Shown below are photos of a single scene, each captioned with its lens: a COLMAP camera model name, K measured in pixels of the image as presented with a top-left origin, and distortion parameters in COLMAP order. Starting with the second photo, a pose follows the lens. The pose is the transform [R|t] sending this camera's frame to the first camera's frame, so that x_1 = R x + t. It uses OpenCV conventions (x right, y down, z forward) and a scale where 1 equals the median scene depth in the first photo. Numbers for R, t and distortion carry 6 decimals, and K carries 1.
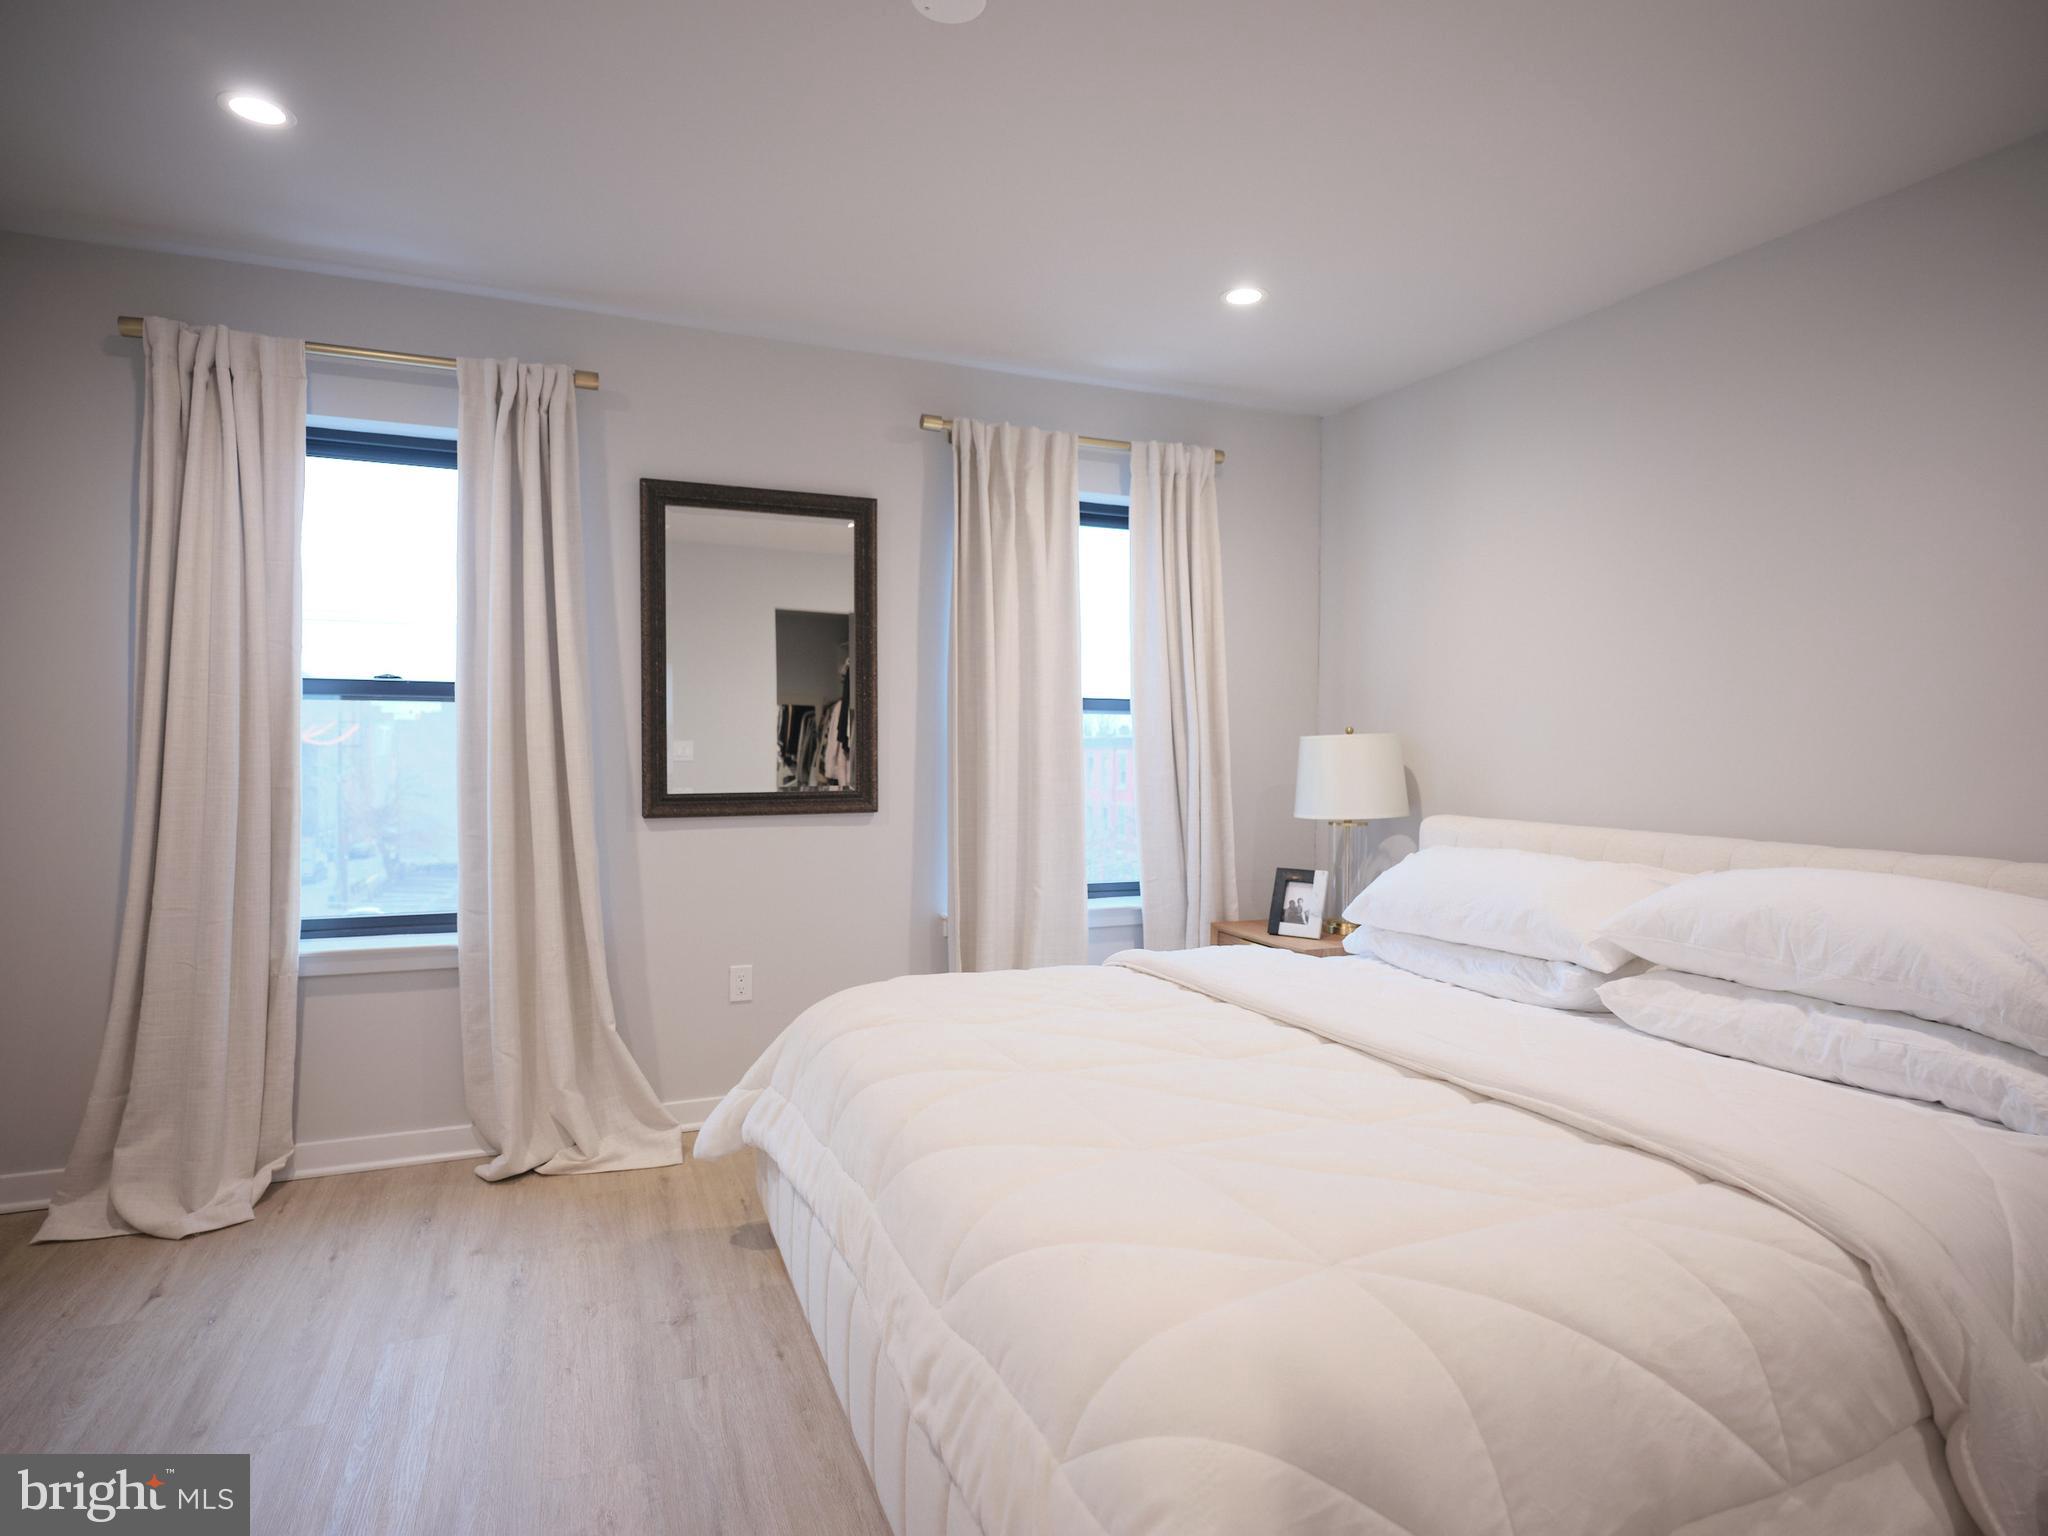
lens RADIAL K [[1139.7, 0, 1024.0], [0, 1139.7, 768.0], [0, 0, 1]] dist [0.024539, -0.000319]
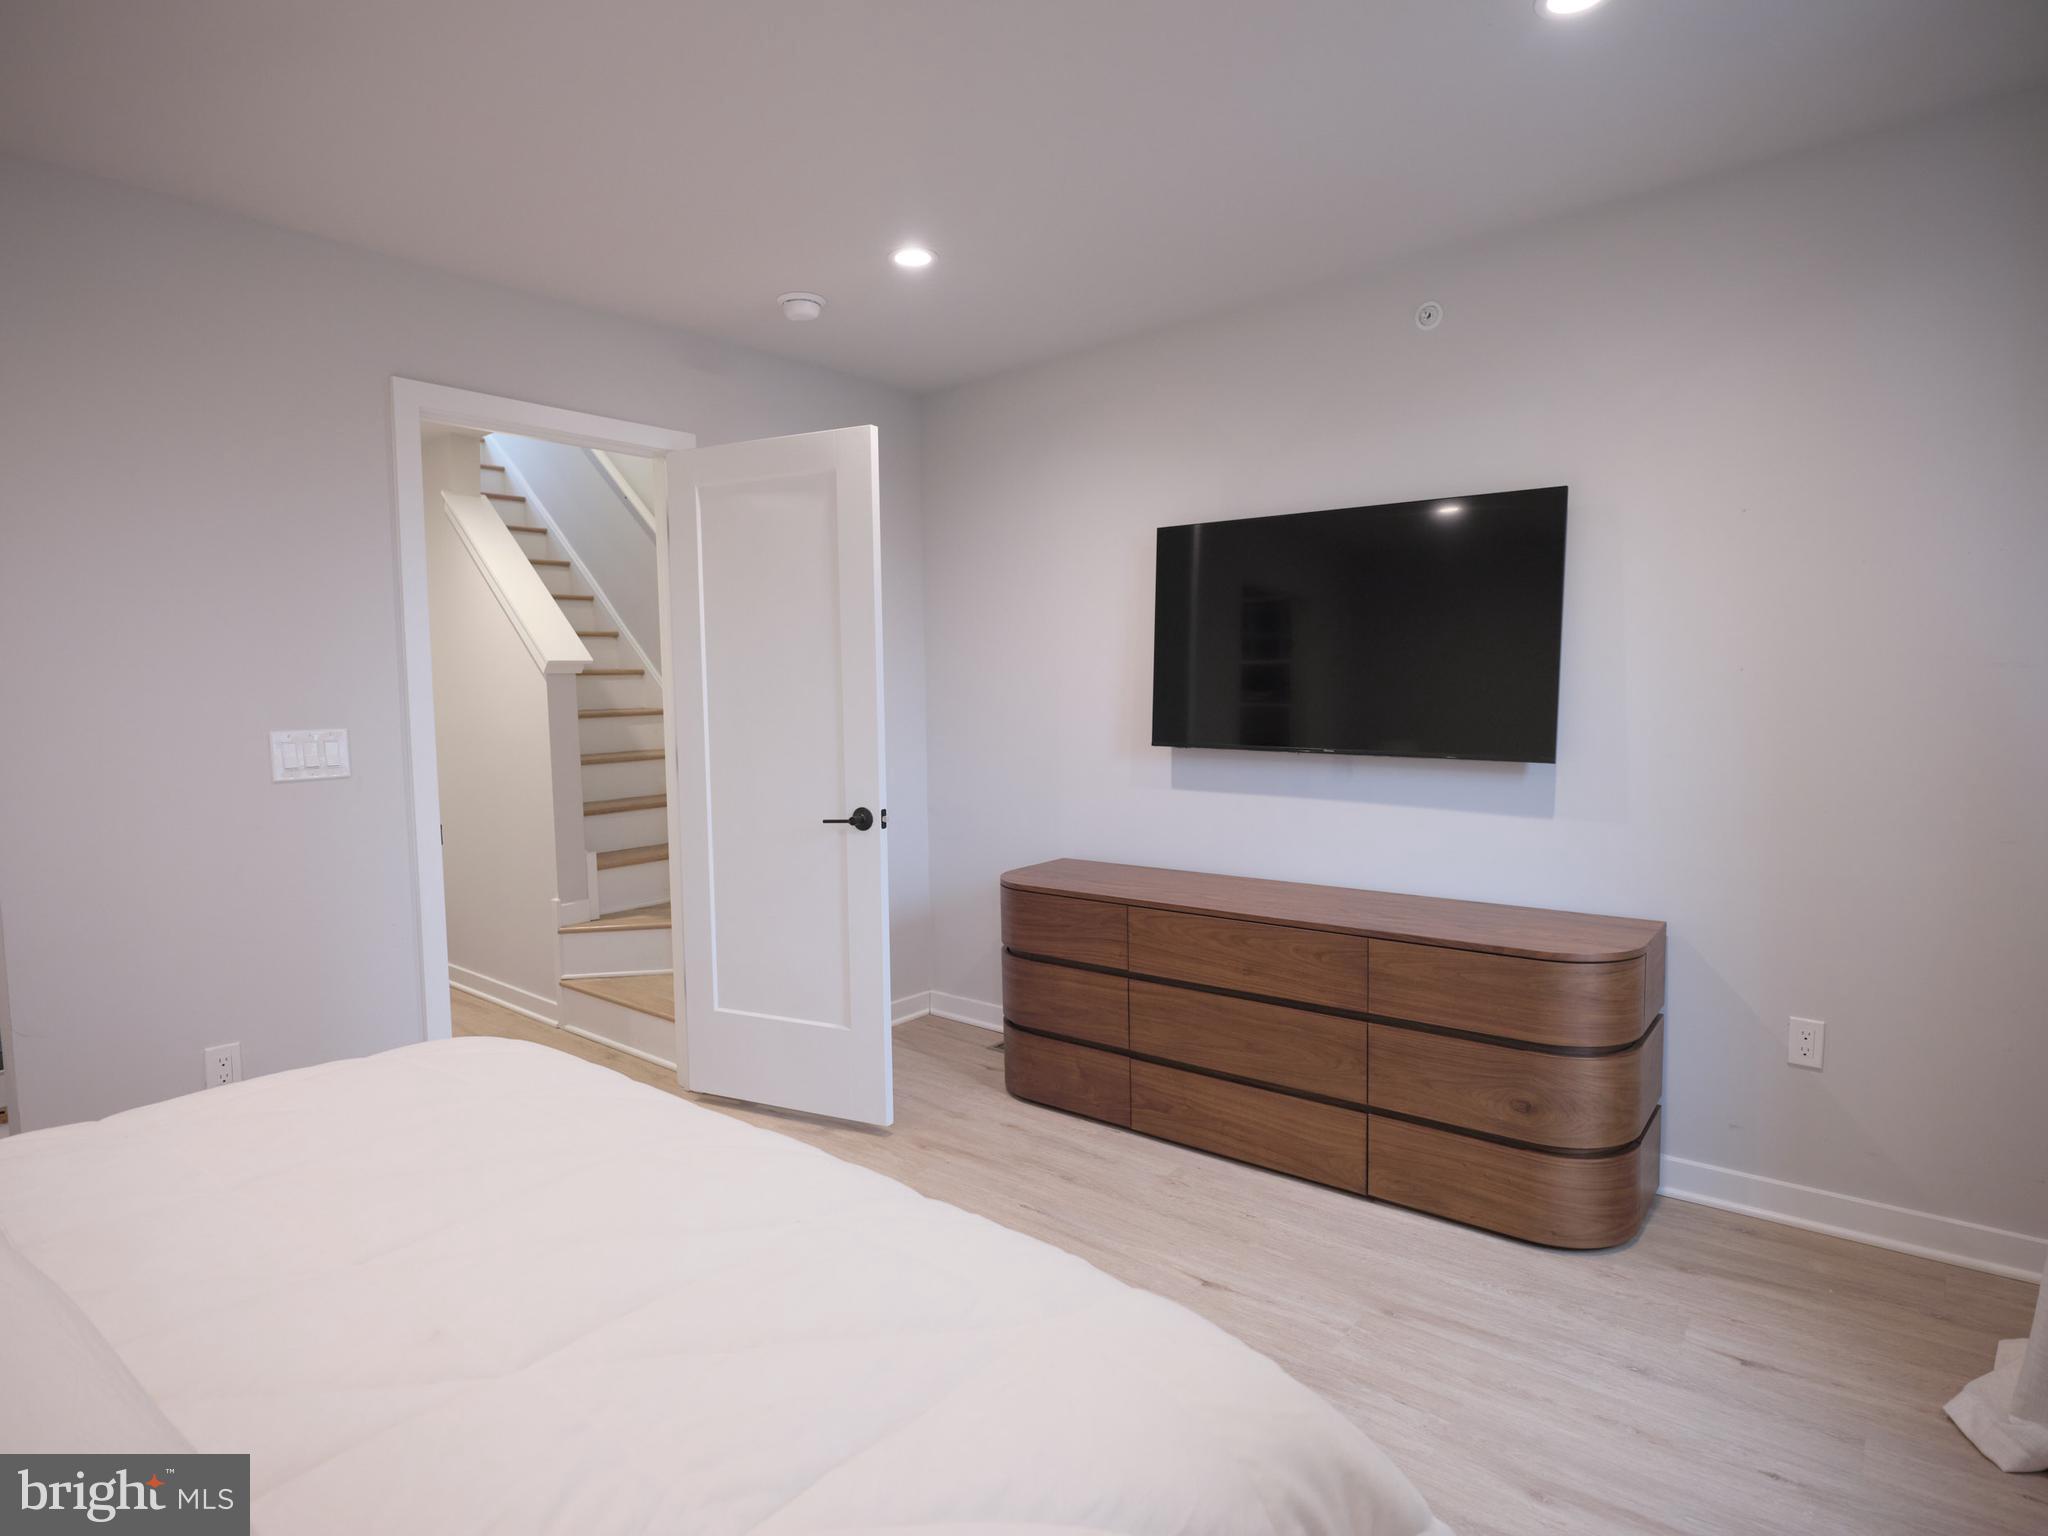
lens RADIAL K [[1072.0, 0, 1024.0], [0, 1072.0, 768.0], [0, 0, 1]] dist [-0.018455, -0.000341]
pose [[-0.864669, 0.029941, -0.501449, 0.069689], [-0.020067, 0.995367, 0.094035, -0.034861], [0.501941, 0.091371, -0.860062, 1.012876]]
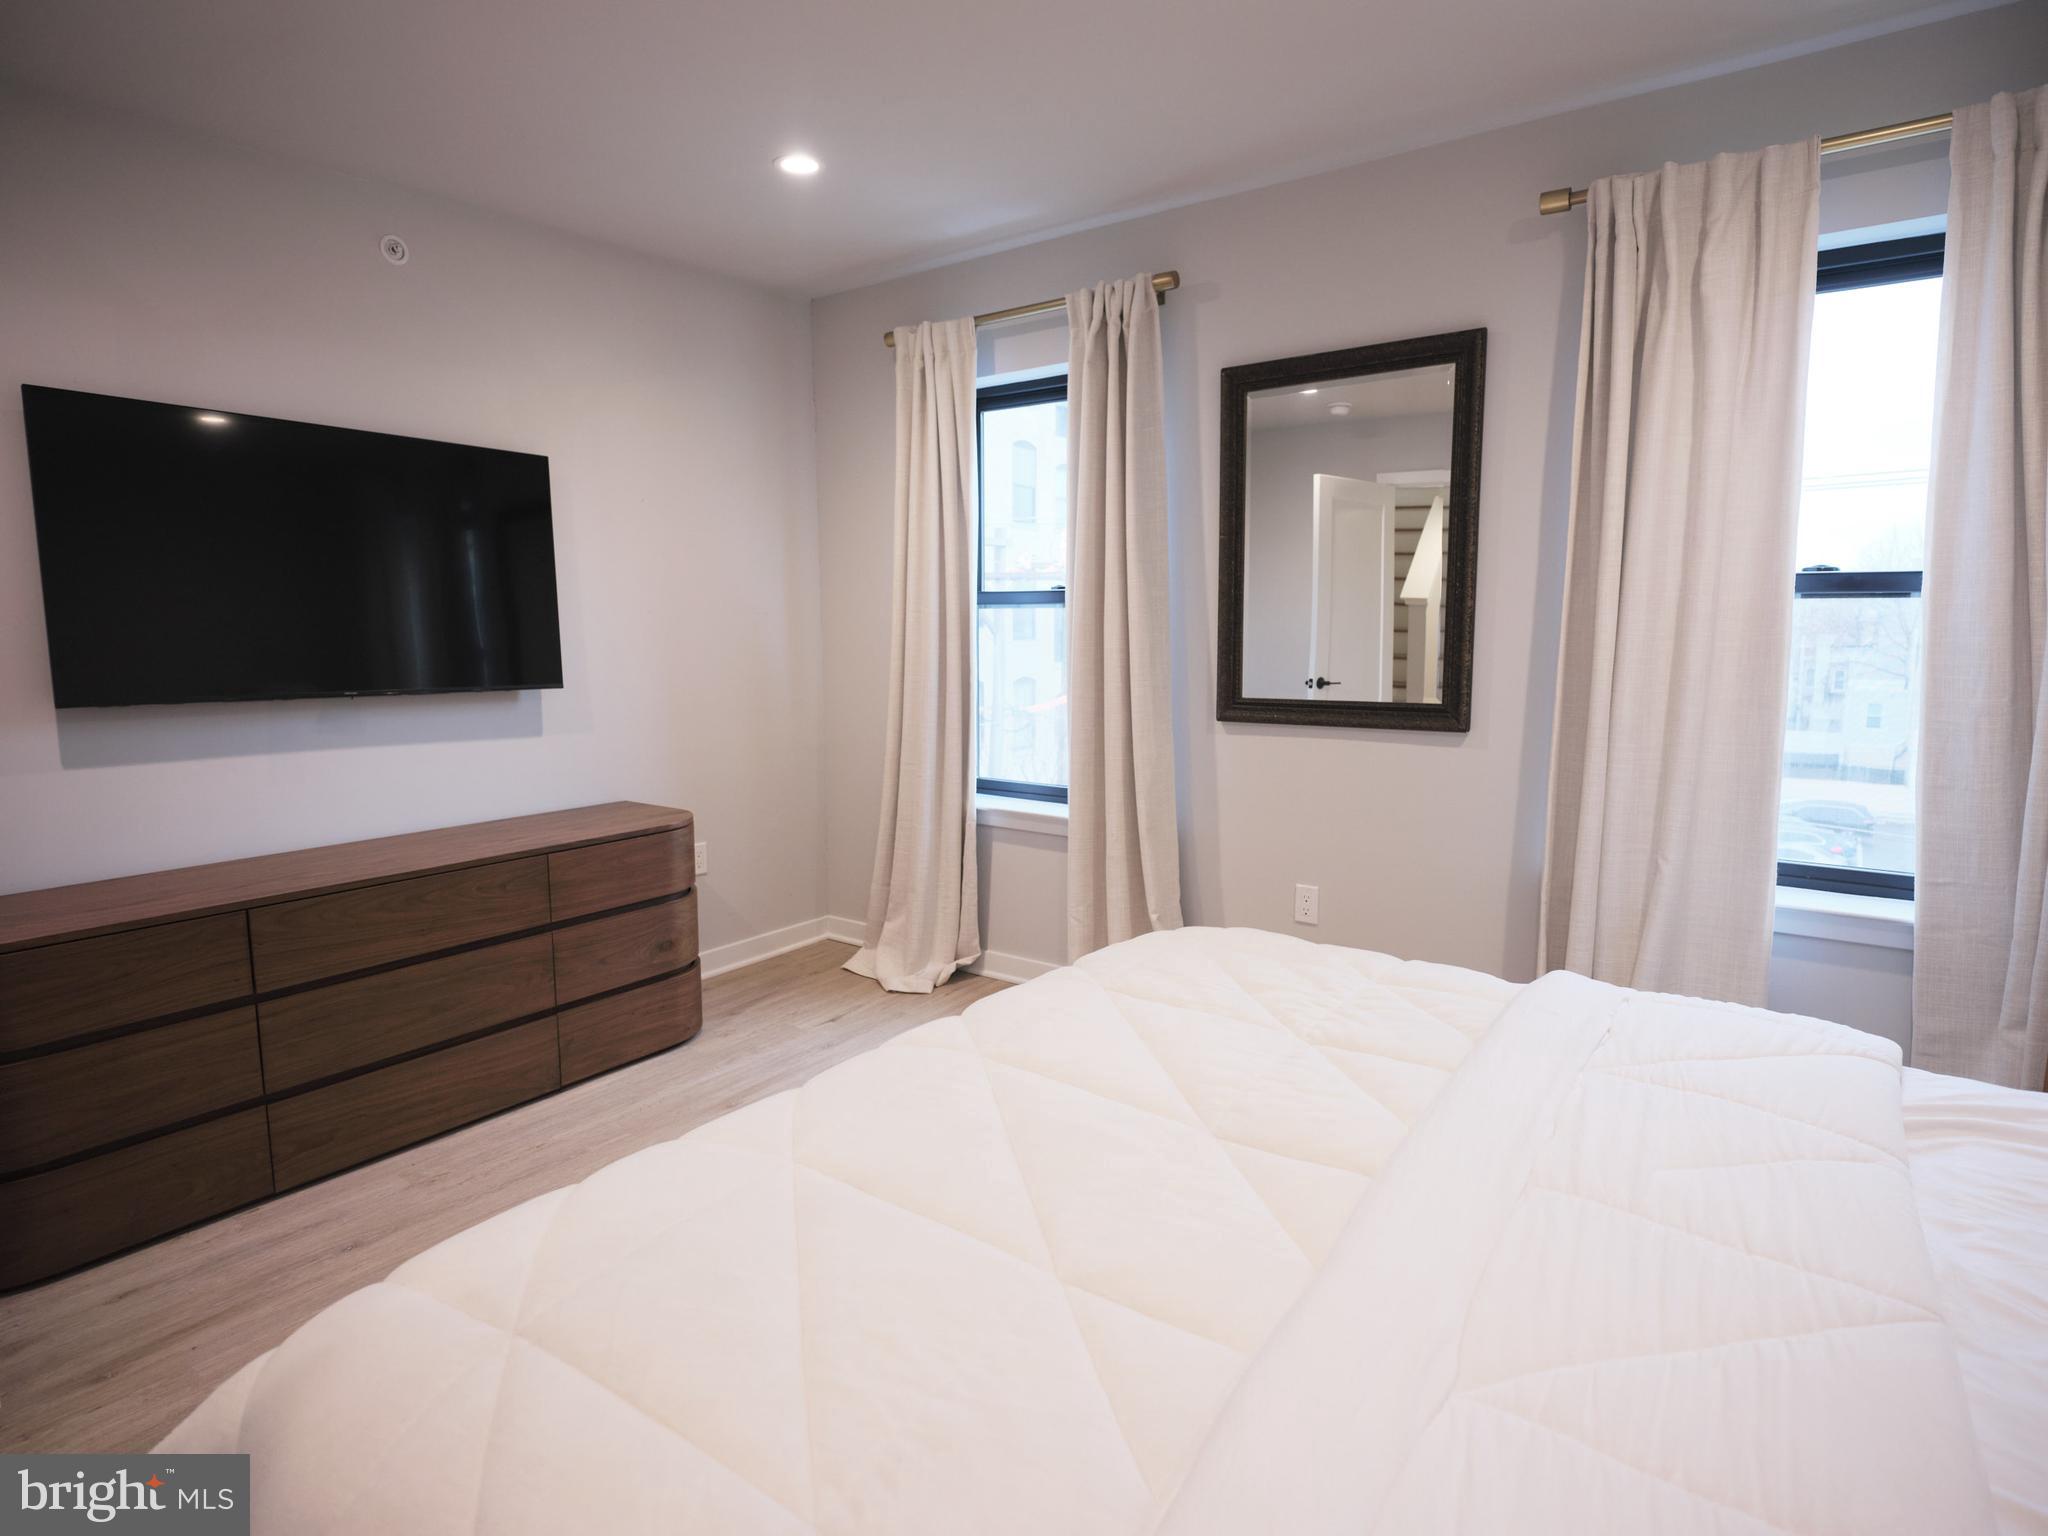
lens RADIAL K [[1094.0, 0, 1024.0], [0, 1094.0, 768.0], [0, 0, 1]] dist [0.001463, -0.001135]
pose [[0.536035, 0.097887, -0.838501, 0.384311], [-0.020336, 0.994464, 0.103094, -0.009554], [0.843951, -0.038210, 0.535058, 0.350064]]
